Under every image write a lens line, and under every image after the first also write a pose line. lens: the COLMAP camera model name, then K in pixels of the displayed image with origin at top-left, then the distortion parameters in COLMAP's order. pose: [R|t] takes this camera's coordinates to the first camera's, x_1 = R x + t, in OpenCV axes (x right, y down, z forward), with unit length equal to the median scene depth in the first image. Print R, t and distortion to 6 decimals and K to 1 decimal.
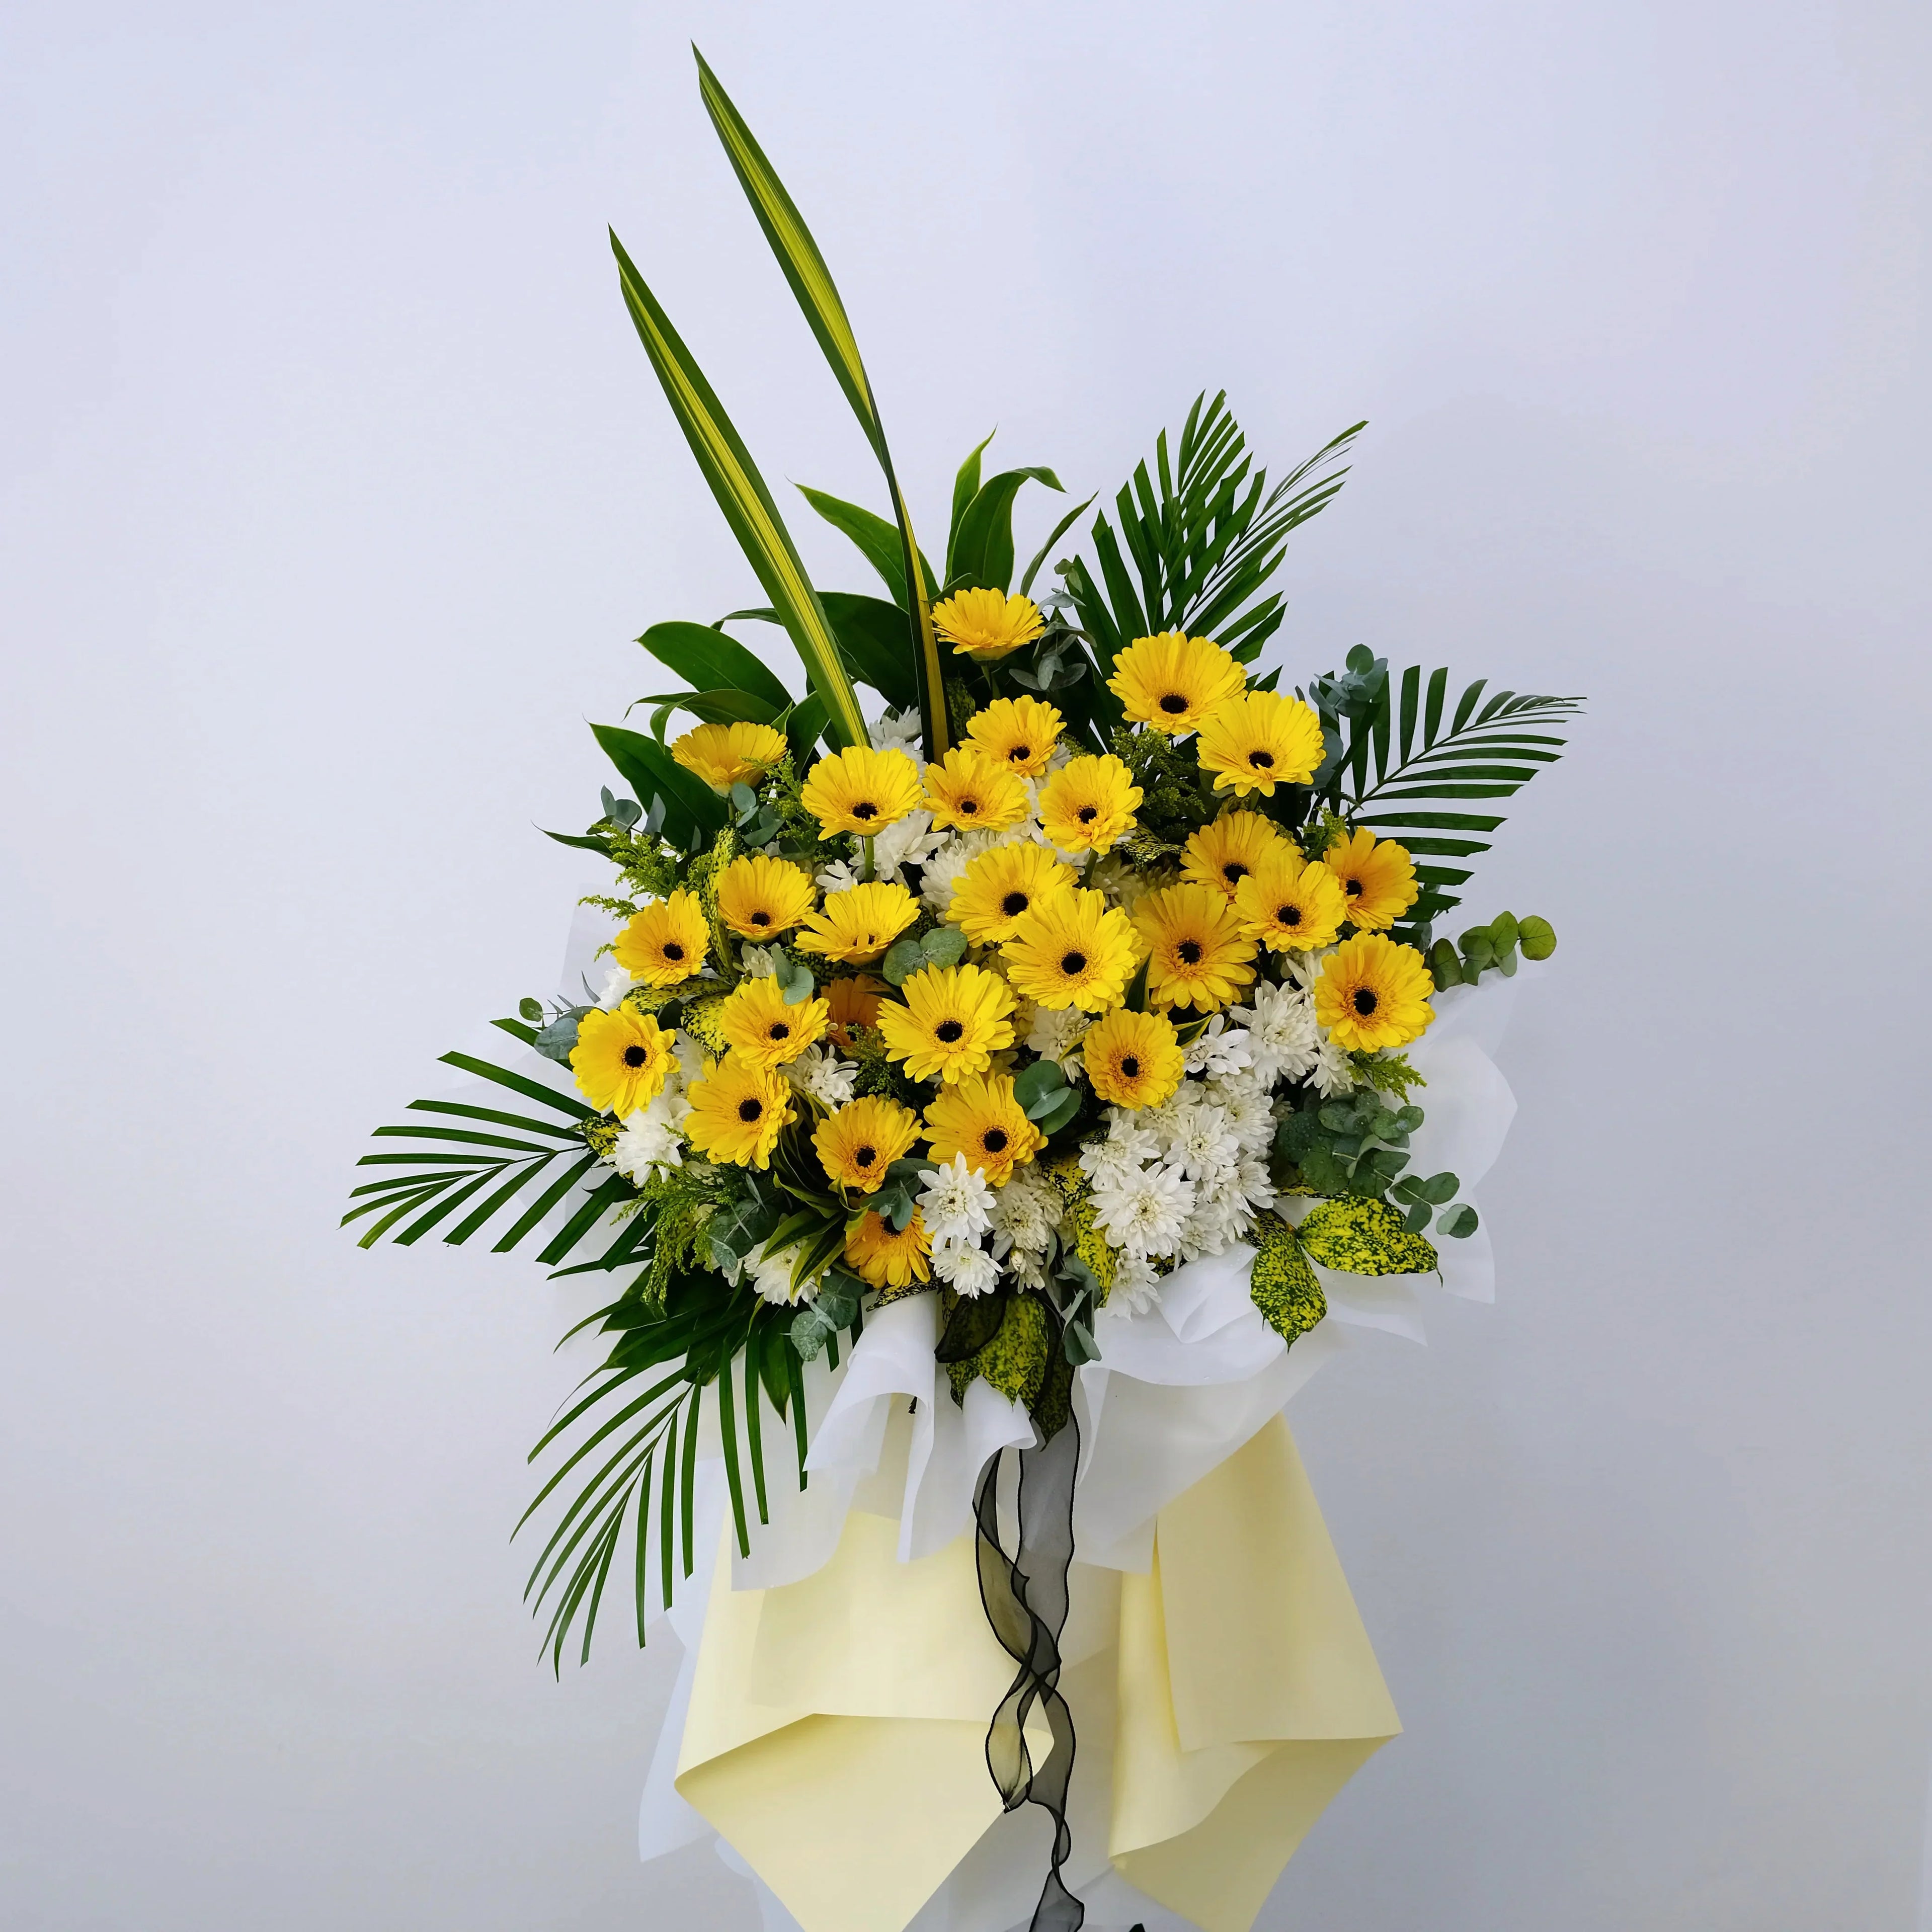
lens RADIAL K [[1891.5, 0, 966.0], [0, 1891.5, 966.0], [0, 0, 1]] dist [-0.016868, 0.020730]
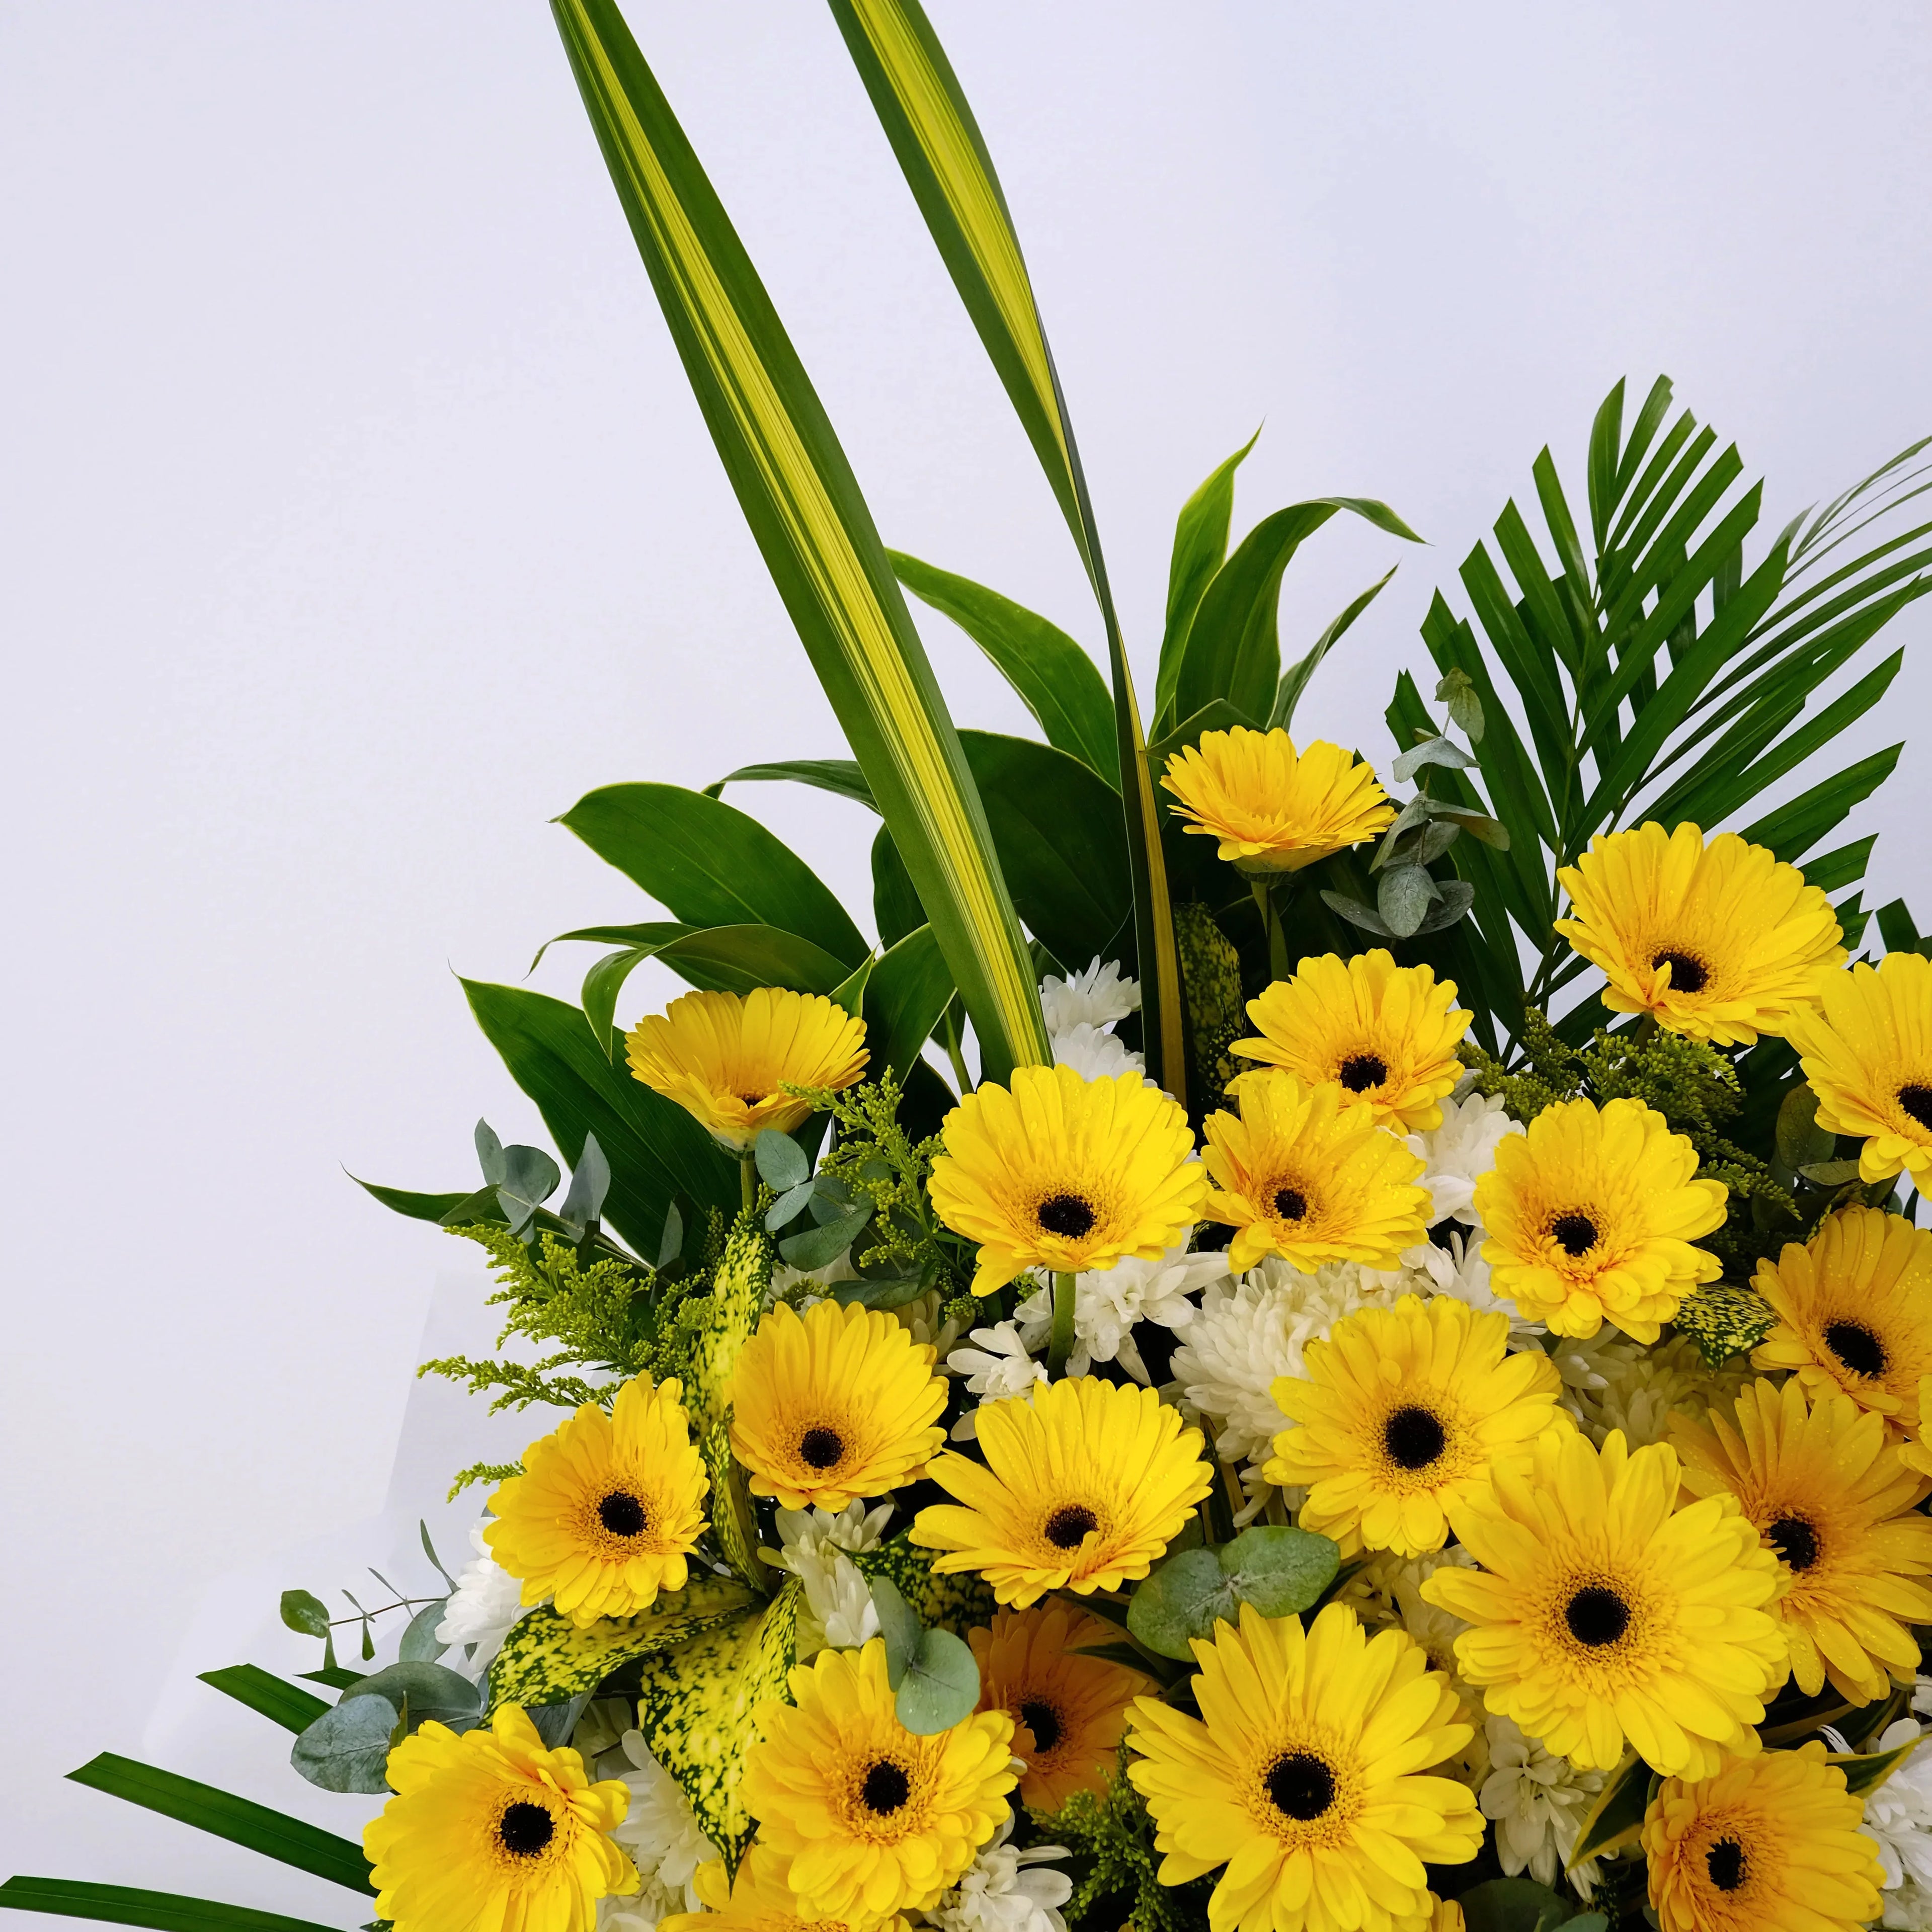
lens RADIAL K [[1780.0, 0, 947.0], [0, 1780.0, 926.9], [0, 0, 1]] dist [-0.019682, 0.024013]
pose [[0.998906, 0.012962, 0.044933, -0.099115], [-0.008668, 0.995488, -0.094495, -0.107568], [-0.045955, 0.094002, 0.994511, 0.568147]]
